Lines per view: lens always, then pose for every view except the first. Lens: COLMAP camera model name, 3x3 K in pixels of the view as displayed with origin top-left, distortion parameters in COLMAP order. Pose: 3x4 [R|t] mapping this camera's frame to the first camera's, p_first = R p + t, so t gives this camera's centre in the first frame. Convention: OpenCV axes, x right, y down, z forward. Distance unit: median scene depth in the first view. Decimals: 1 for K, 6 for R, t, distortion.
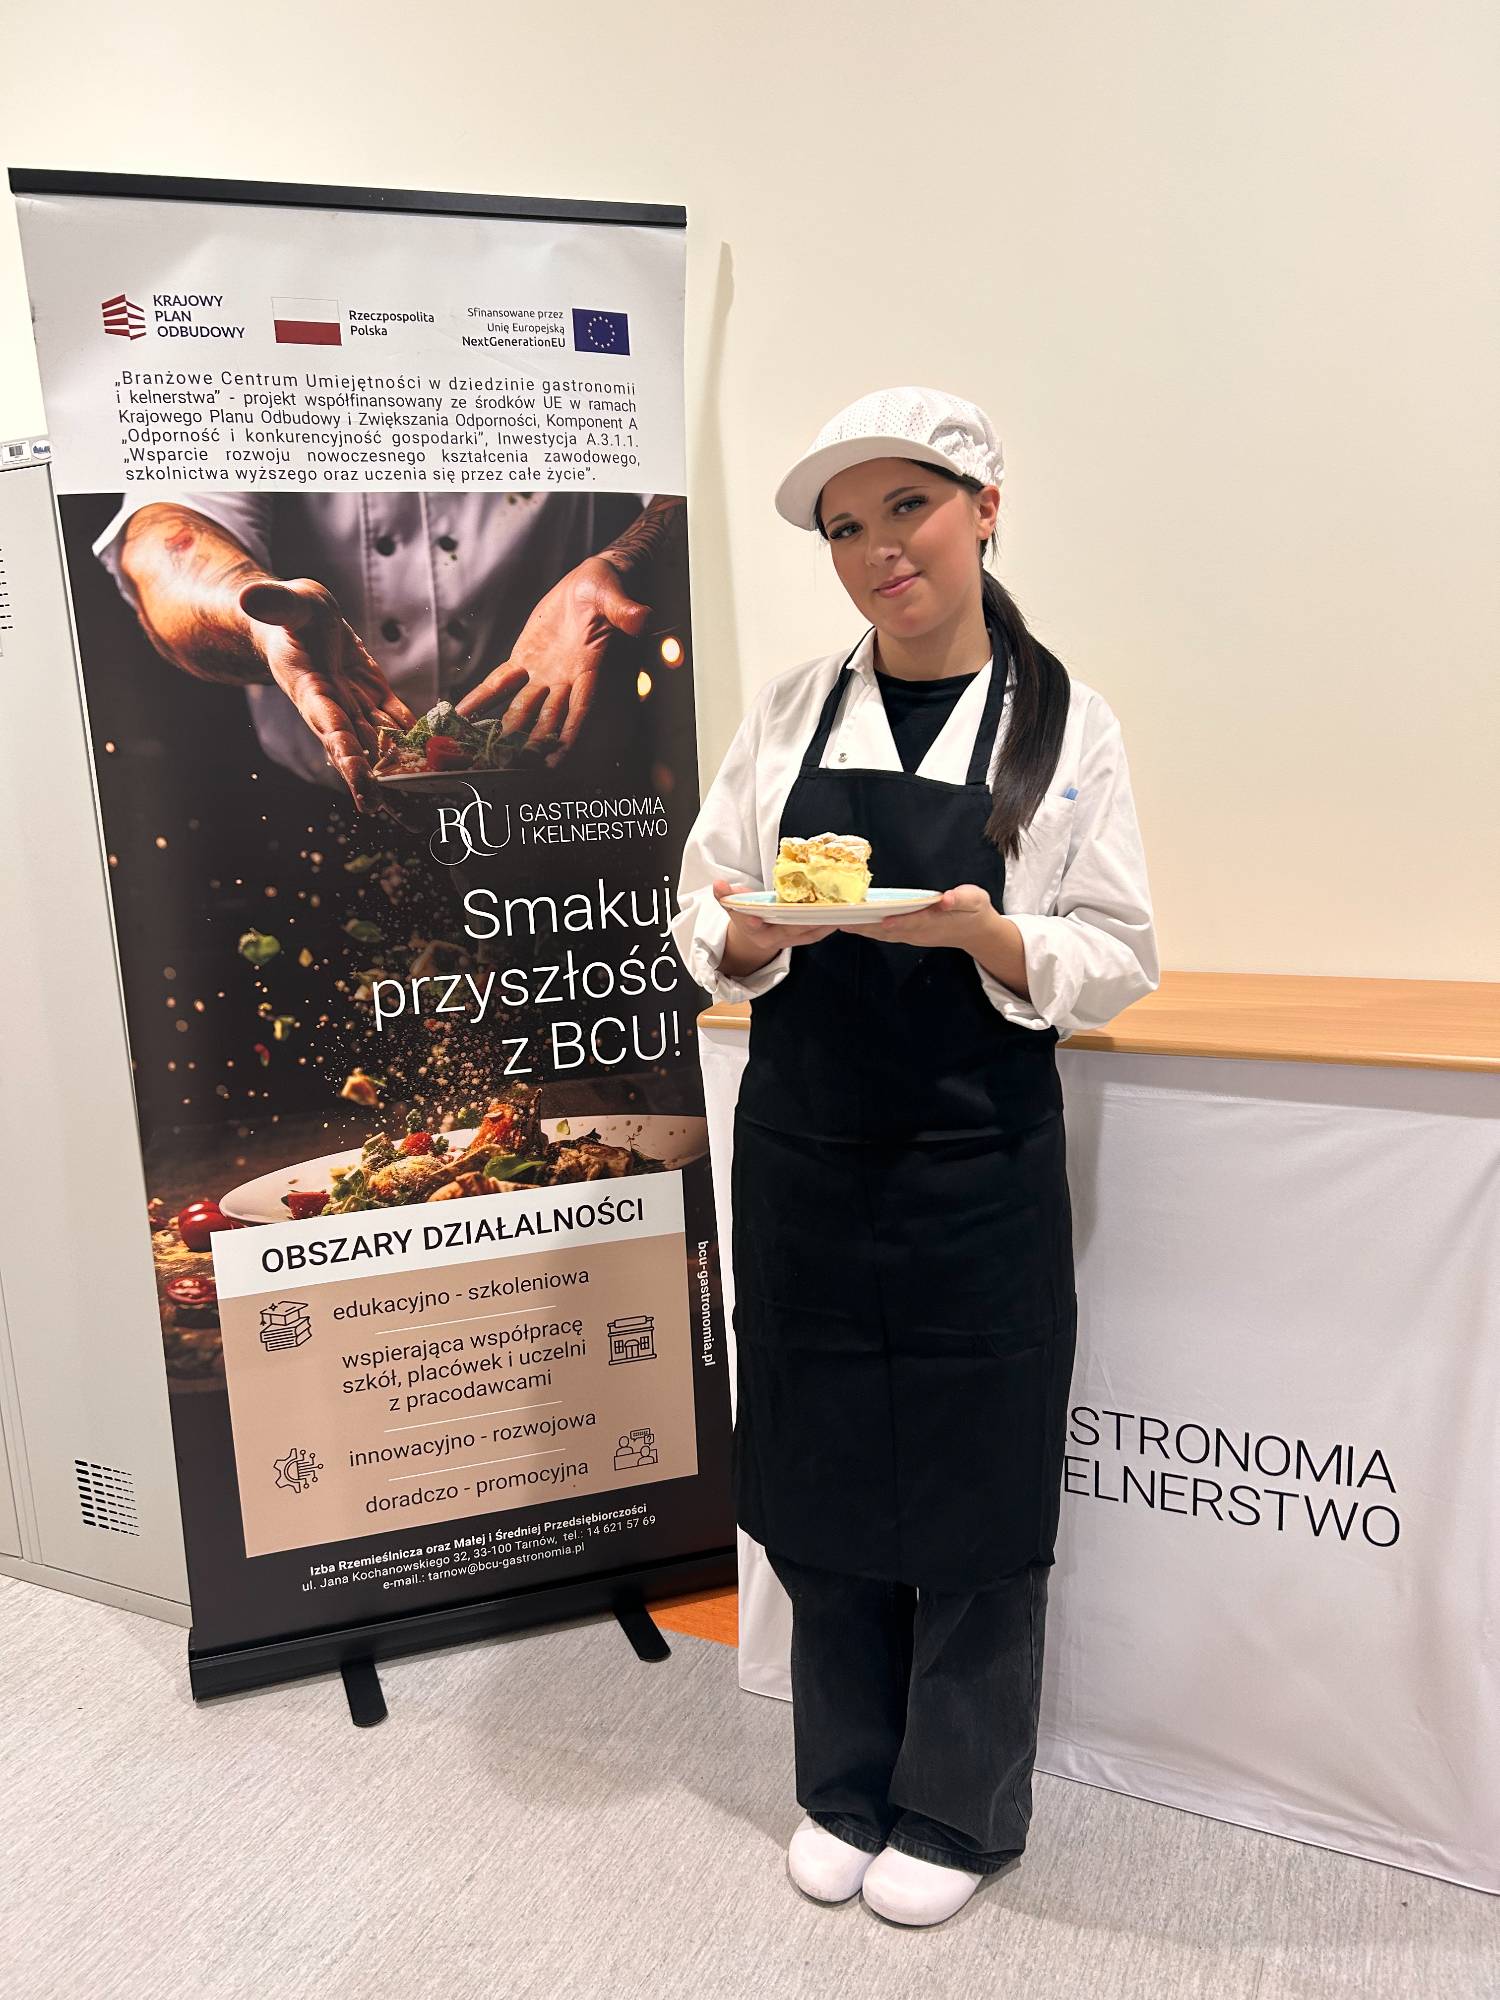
lens RADIAL K [[1525.0, 0, 737.8], [0, 1525.0, 999.2], [0, 0, 1]] dist [0.065098, -0.072926]
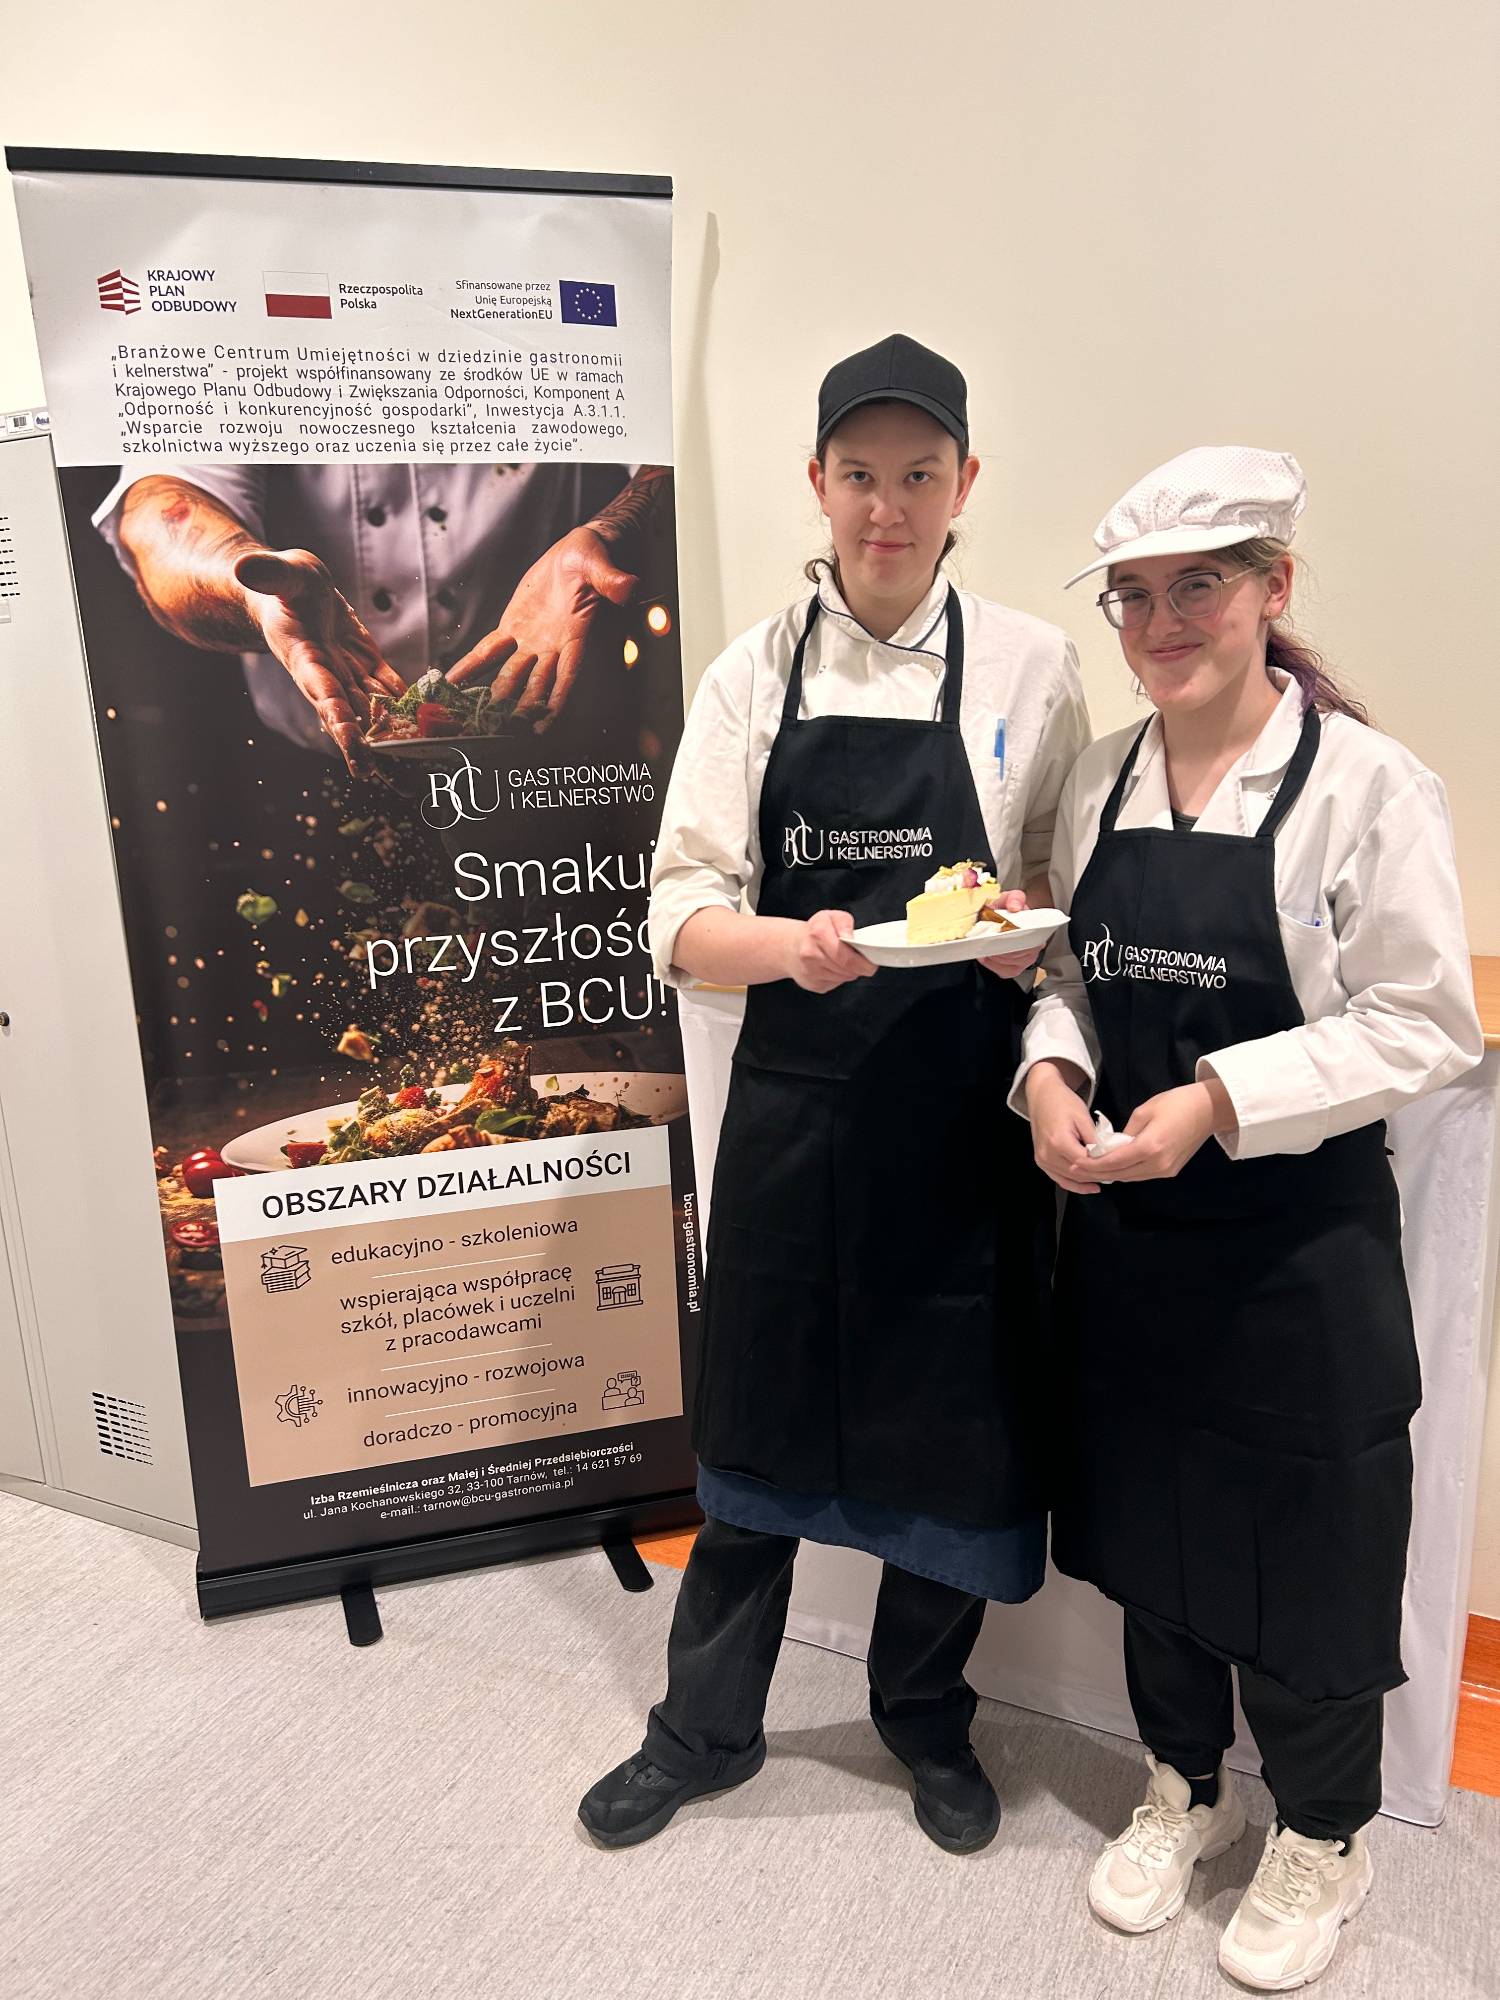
lens RADIAL K [[1525.0, 0, 743.6], [0, 1525.0, 1008.9], [0, 0, 1]] dist [0.065098, -0.072926]
pose [[0.999667, 0.009737, -0.023883, 0.042253], [-0.008760, 0.999134, 0.040665, -0.010254], [0.024259, -0.040443, 0.998887, -0.031683]]
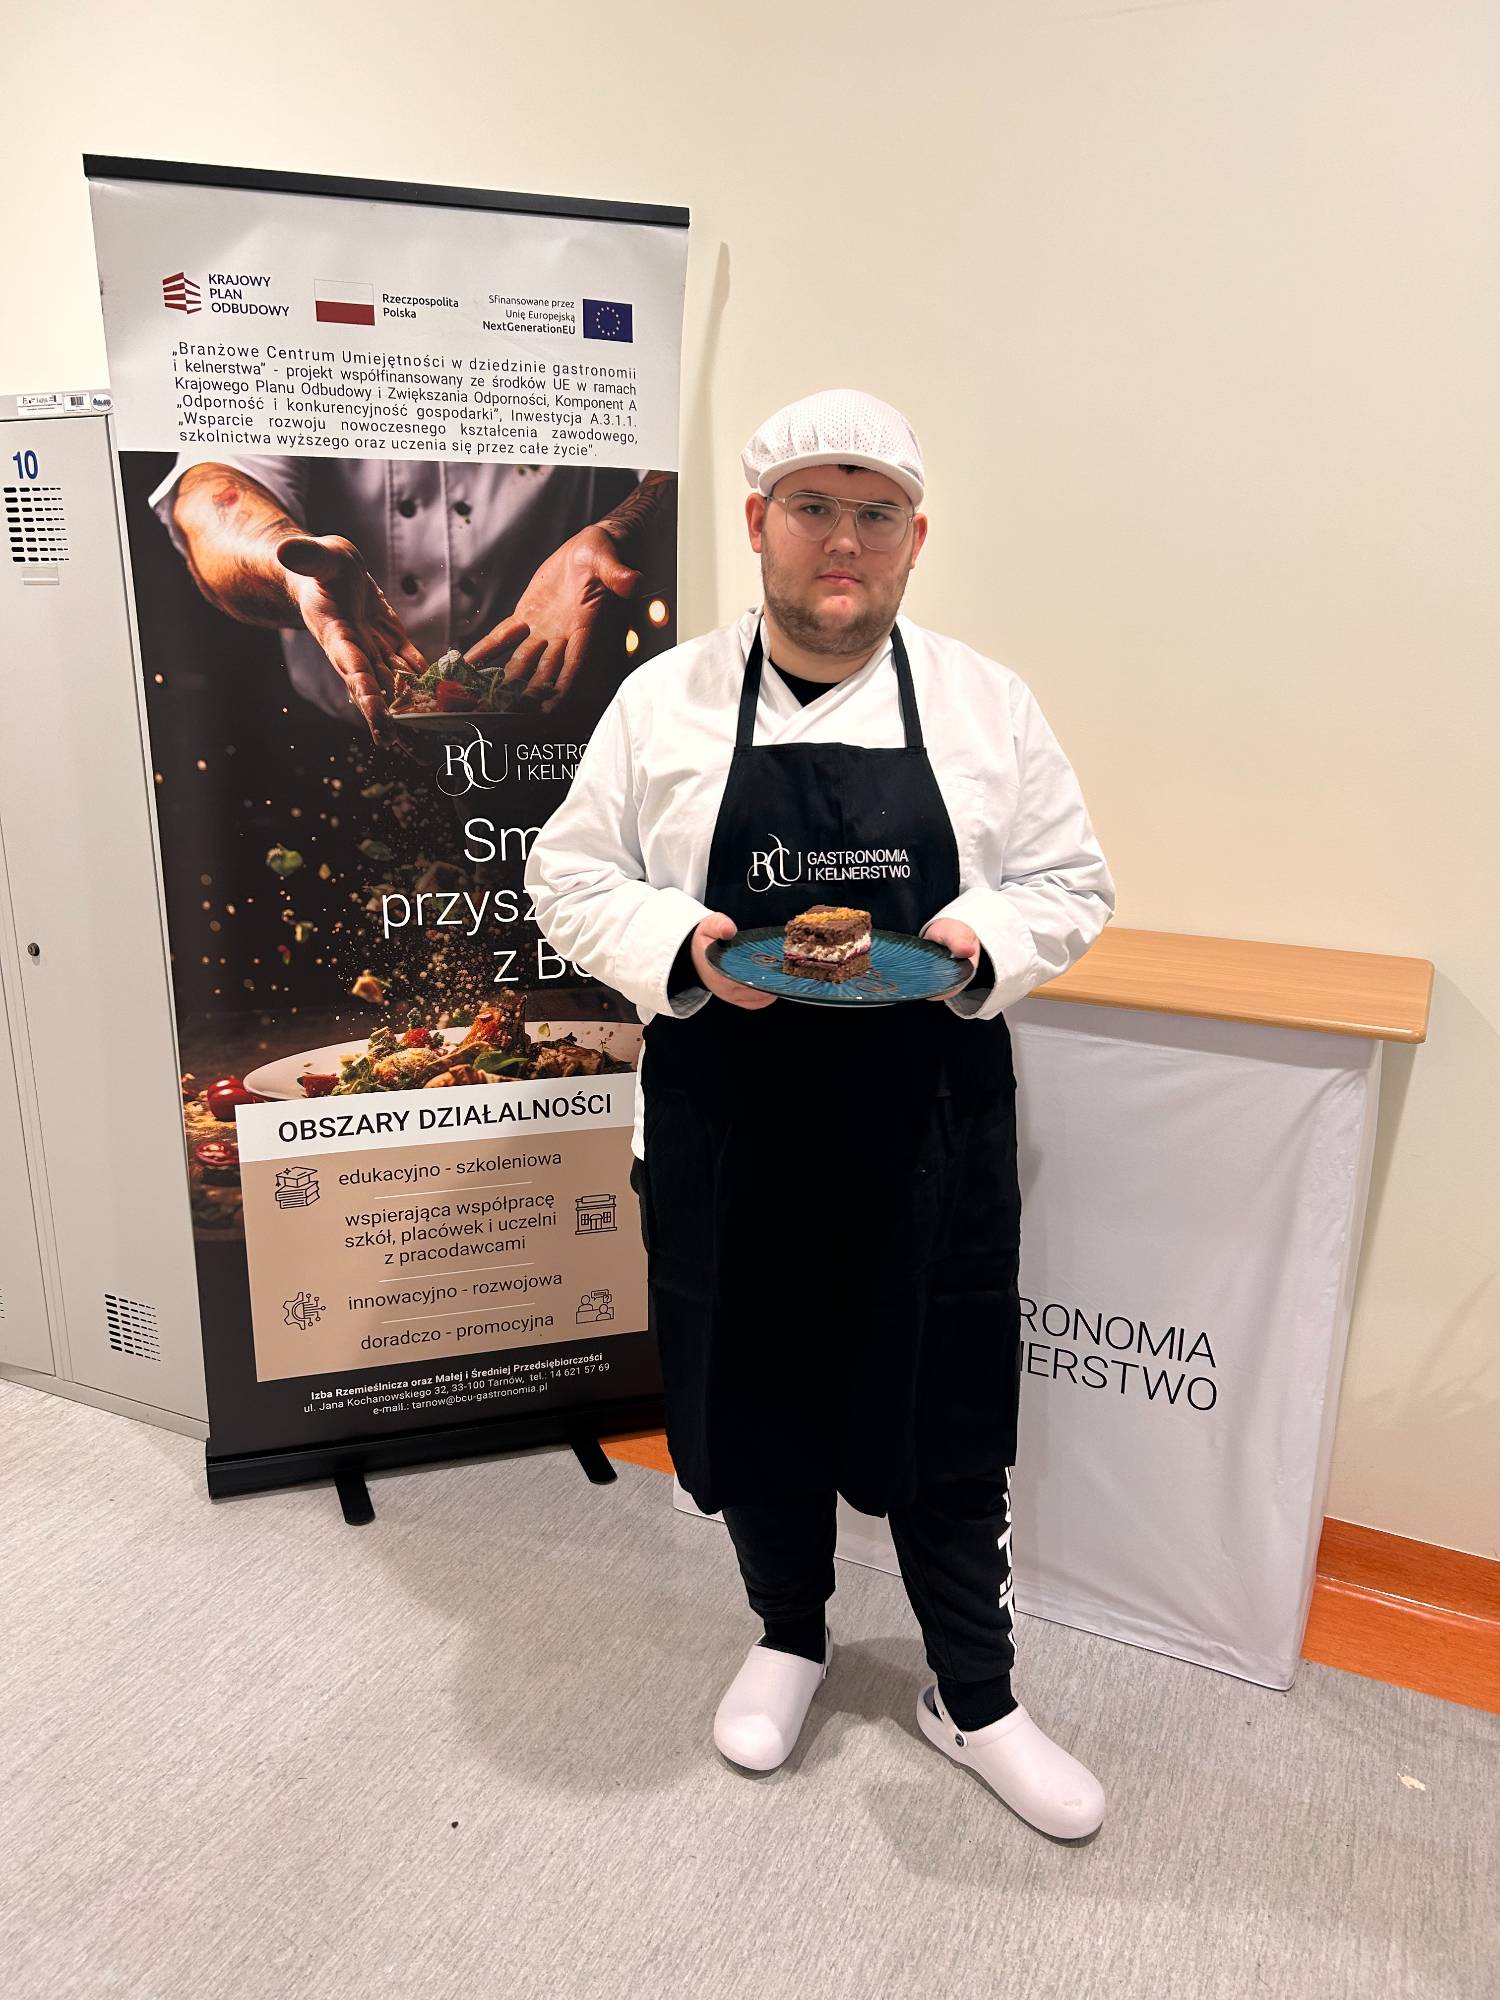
lens RADIAL K [[1525.0, 0, 738.6], [0, 1525.0, 1014.6], [0, 0, 1]] dist [0.065098, -0.072926]
pose [[0.998555, 0.050612, 0.018073, 0.010717], [-0.051945, 0.995189, 0.083071, -0.031713], [-0.013782, -0.083890, 0.996380, -0.150356]]
